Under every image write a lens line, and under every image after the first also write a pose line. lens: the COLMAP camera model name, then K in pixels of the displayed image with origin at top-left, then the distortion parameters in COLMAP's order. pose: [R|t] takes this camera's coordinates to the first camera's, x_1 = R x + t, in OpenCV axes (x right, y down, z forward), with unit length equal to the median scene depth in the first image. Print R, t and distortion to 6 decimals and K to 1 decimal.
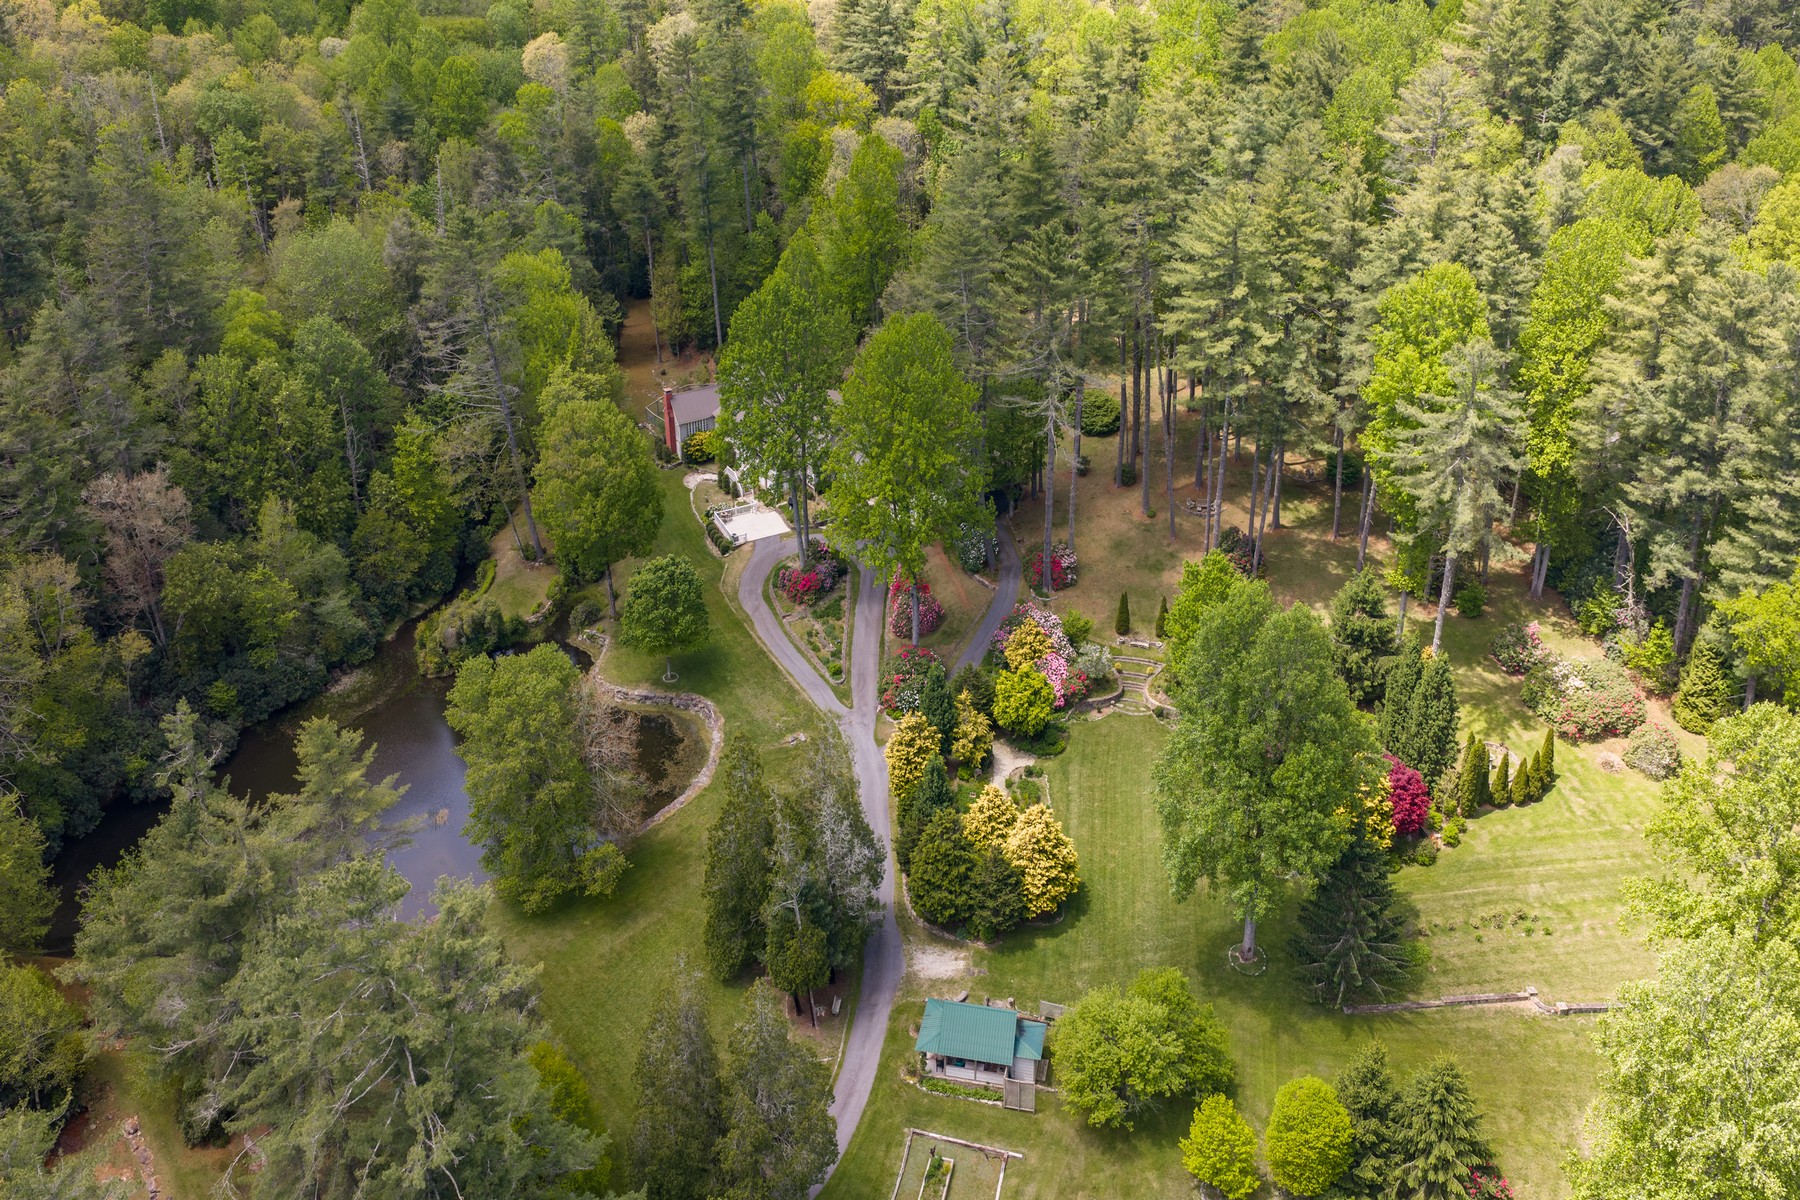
lens RADIAL K [[1470.9, 0, 900.7], [0, 1470.9, 568.1], [0, 0, 1]] dist [0.003424, -0.008889]
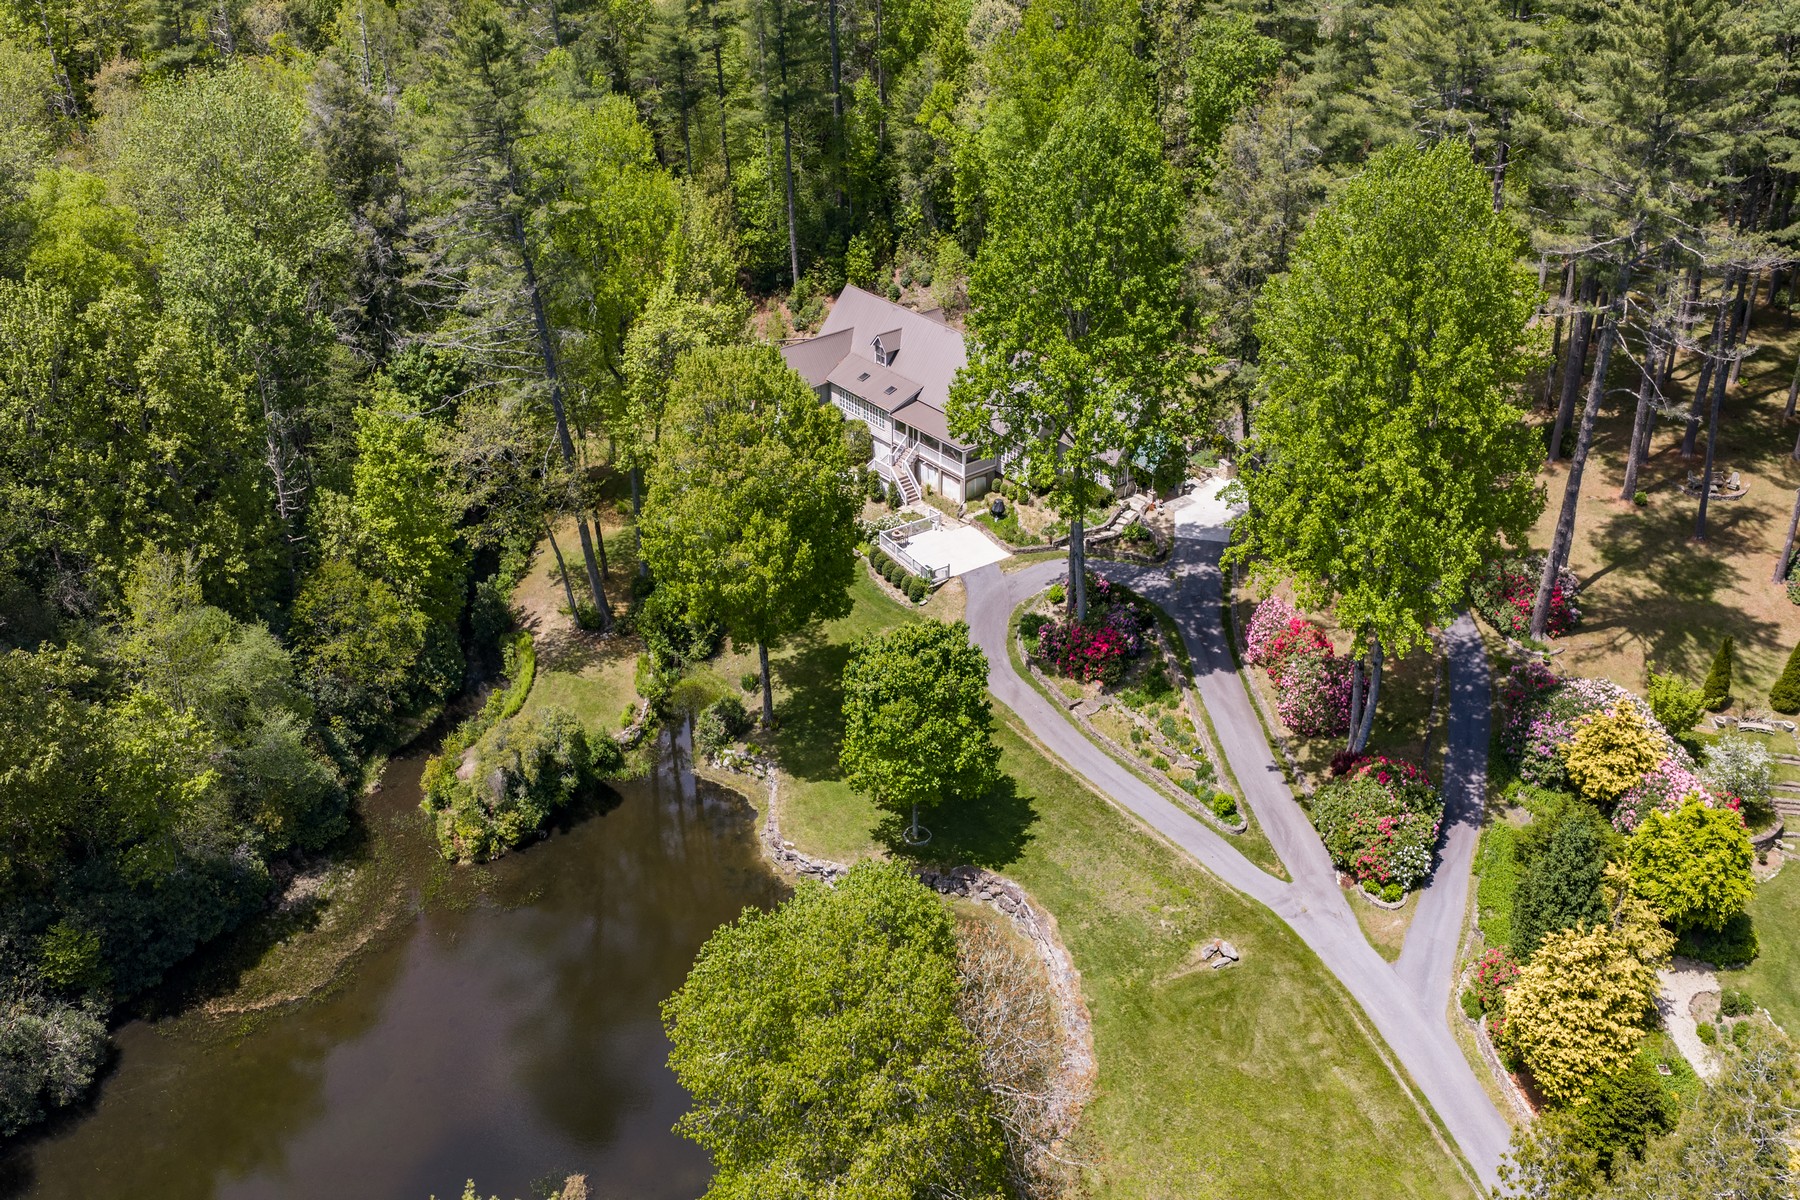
lens RADIAL K [[1498.6, 0, 904.7], [0, 1498.6, 547.5], [0, 0, 1]] dist [0.009694, -0.007288]
pose [[0.992178, -0.052037, 0.113464, -0.210727], [0.053700, 0.998489, -0.011648, -0.026497], [-0.112686, 0.017649, 0.993474, 0.420825]]
